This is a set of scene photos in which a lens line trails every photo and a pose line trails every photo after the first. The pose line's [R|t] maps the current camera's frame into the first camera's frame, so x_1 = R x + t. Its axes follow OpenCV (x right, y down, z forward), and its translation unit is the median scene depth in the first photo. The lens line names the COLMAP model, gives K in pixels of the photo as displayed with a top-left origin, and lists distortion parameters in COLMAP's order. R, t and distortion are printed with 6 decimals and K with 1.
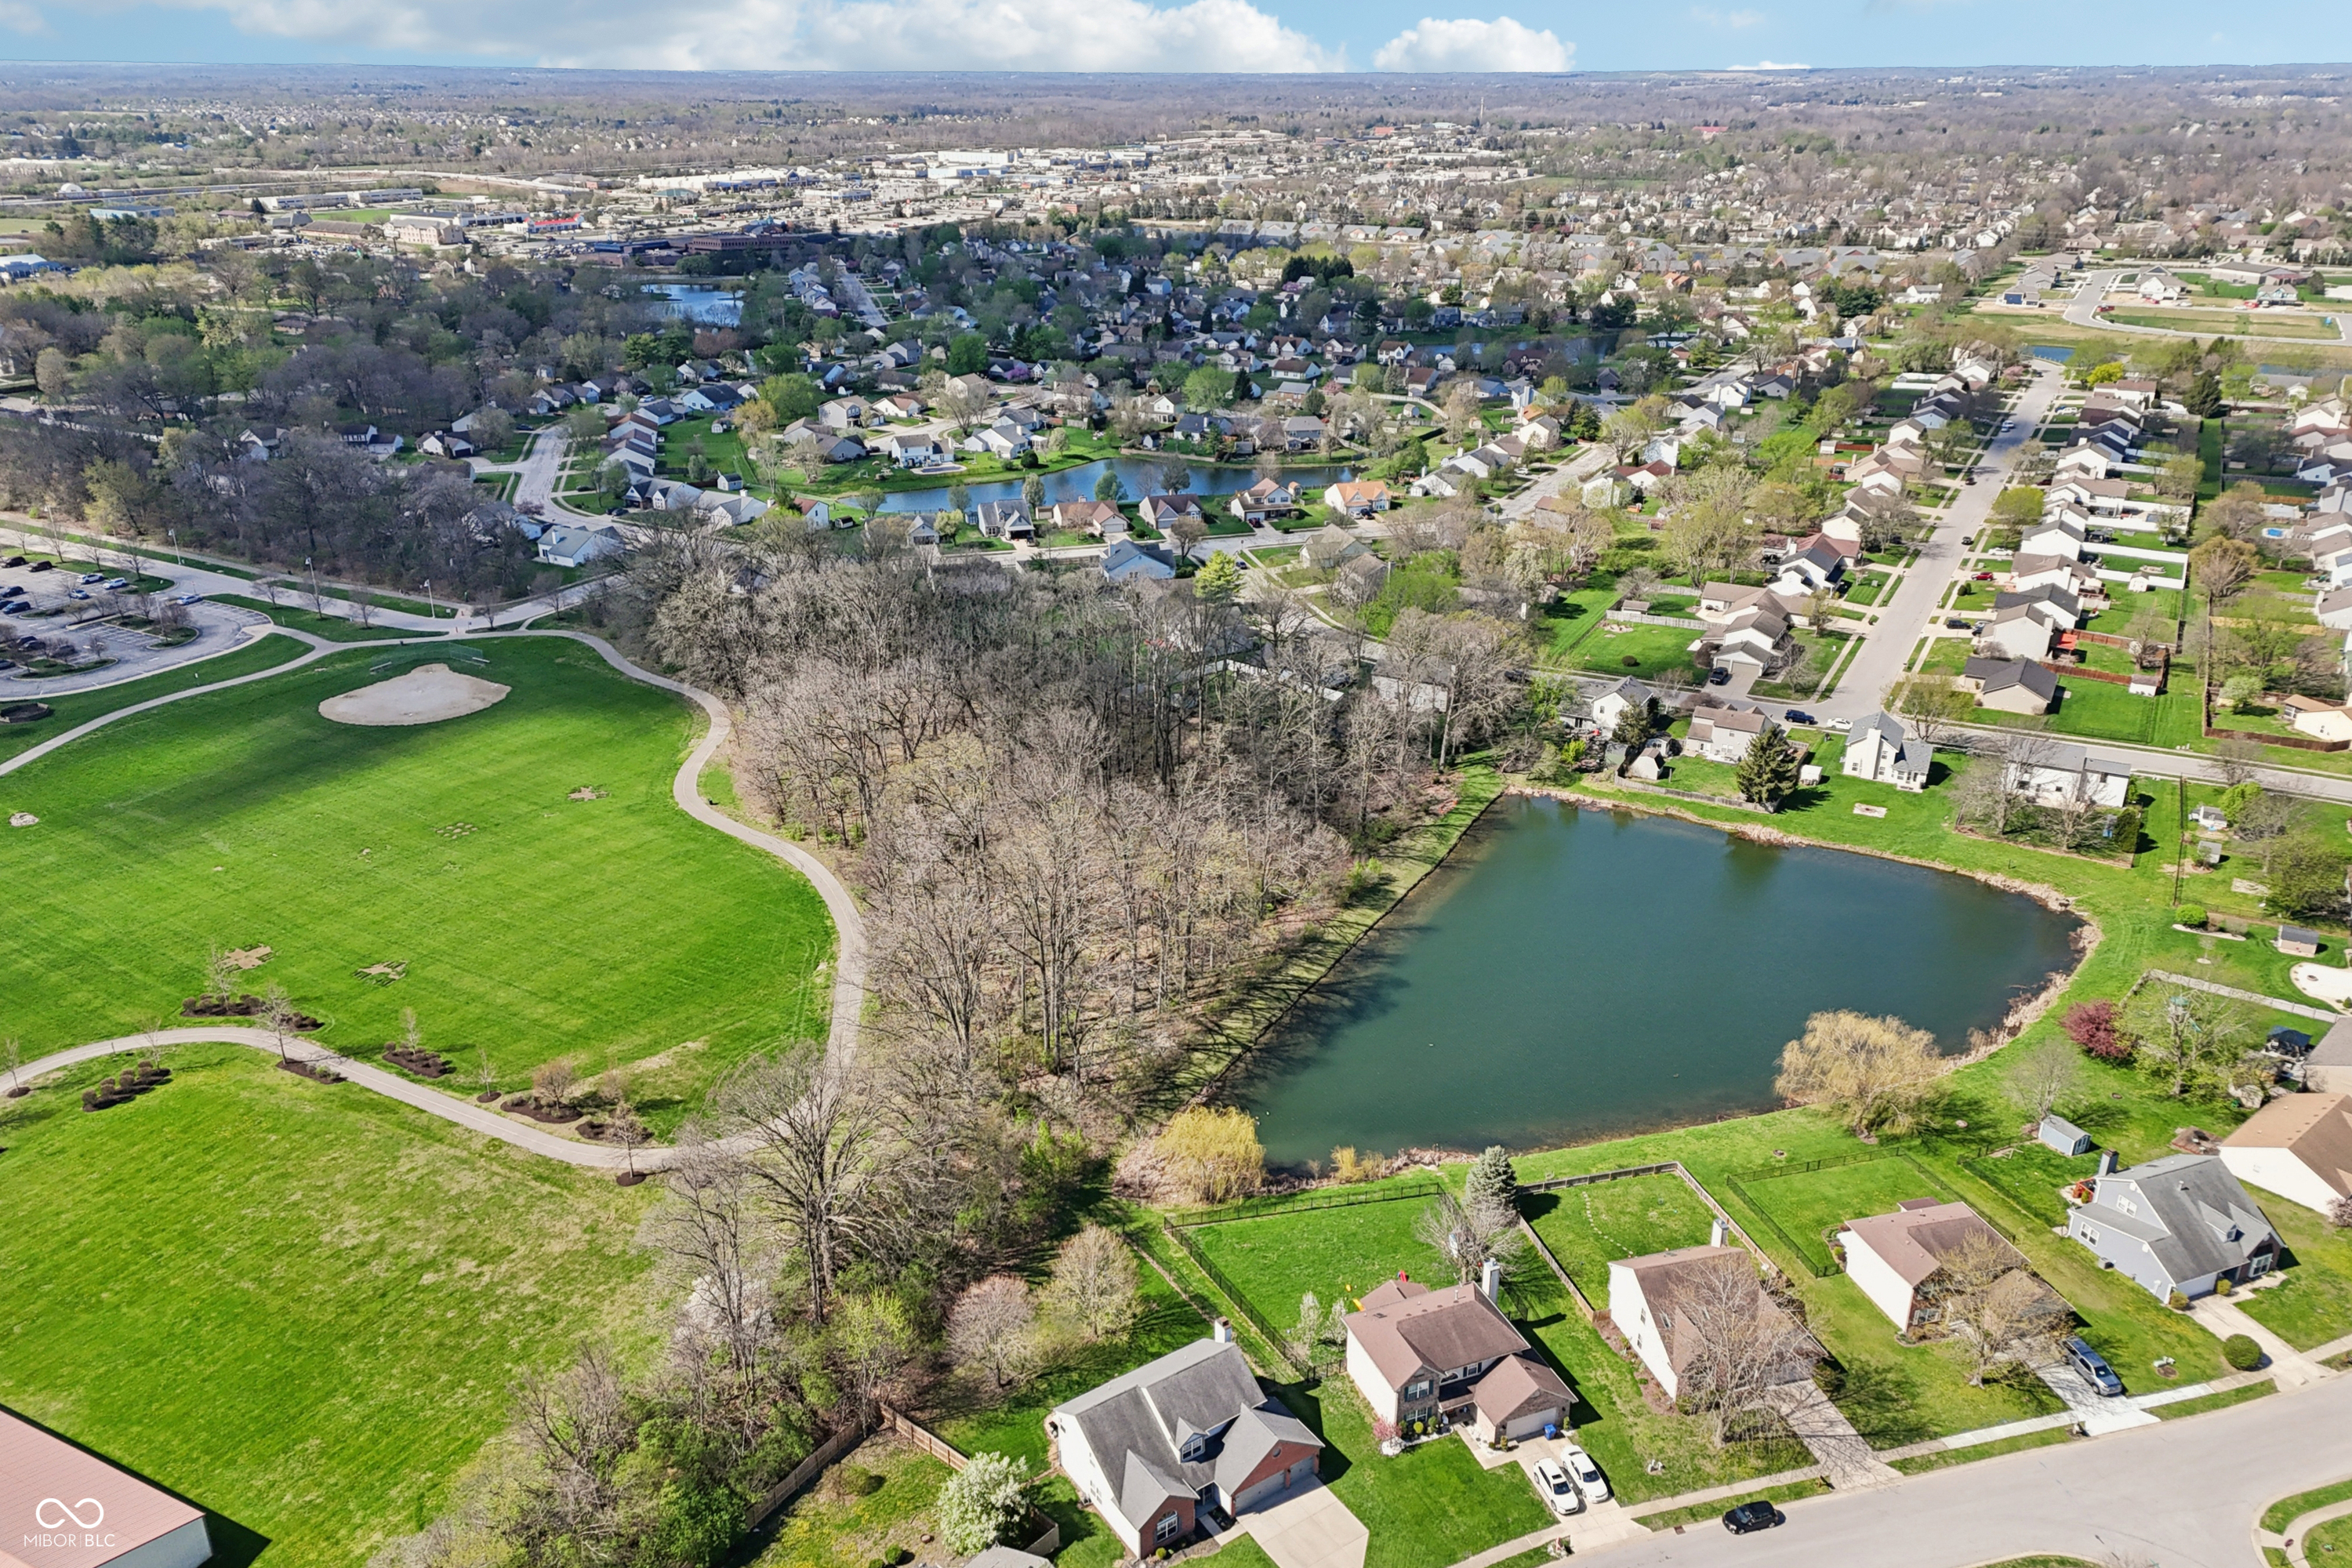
lens RADIAL K [[1681.1, 0, 1174.4], [0, 1681.1, 818.0], [0, 0, 1]] dist [0.085648, -0.080931]
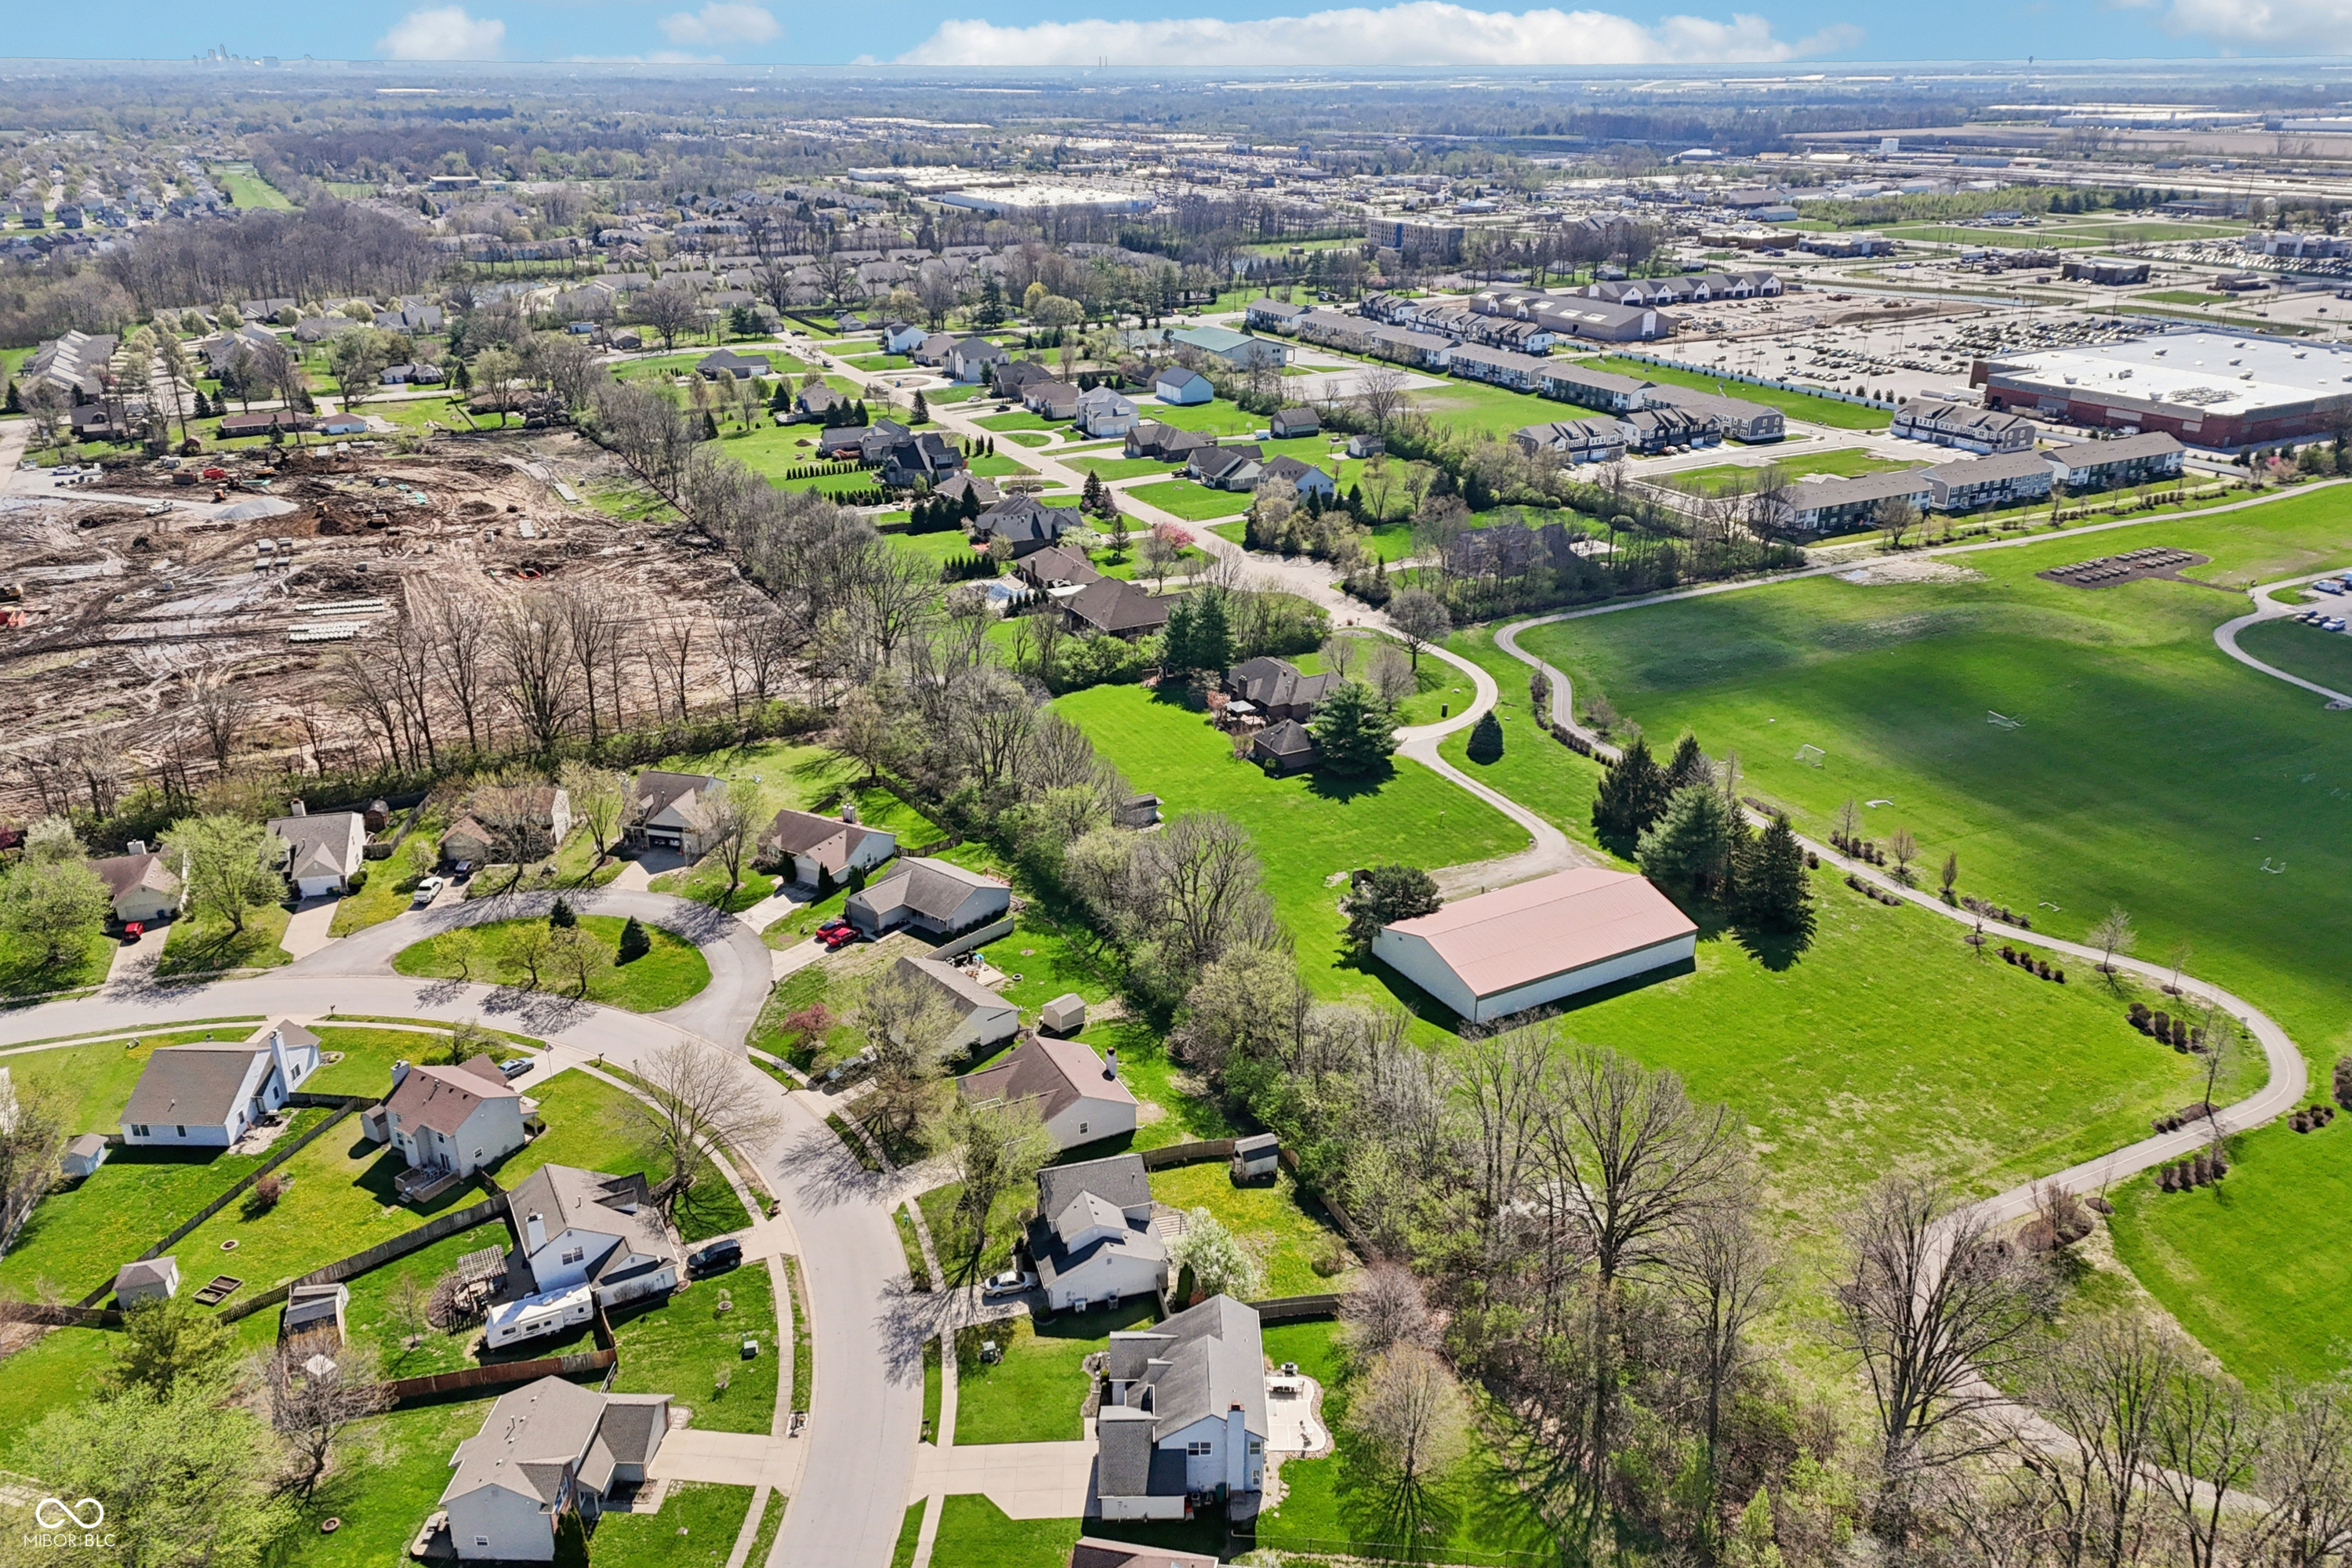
lens RADIAL K [[1718.3, 0, 1172.9], [0, 1718.3, 782.4], [0, 0, 1]] dist [0.092789, -0.090788]
pose [[-0.551328, 0.318974, -0.770904, 0.679711], [-0.317581, 0.774221, 0.547471, -0.478113], [0.771479, 0.546660, -0.325550, 1.120701]]
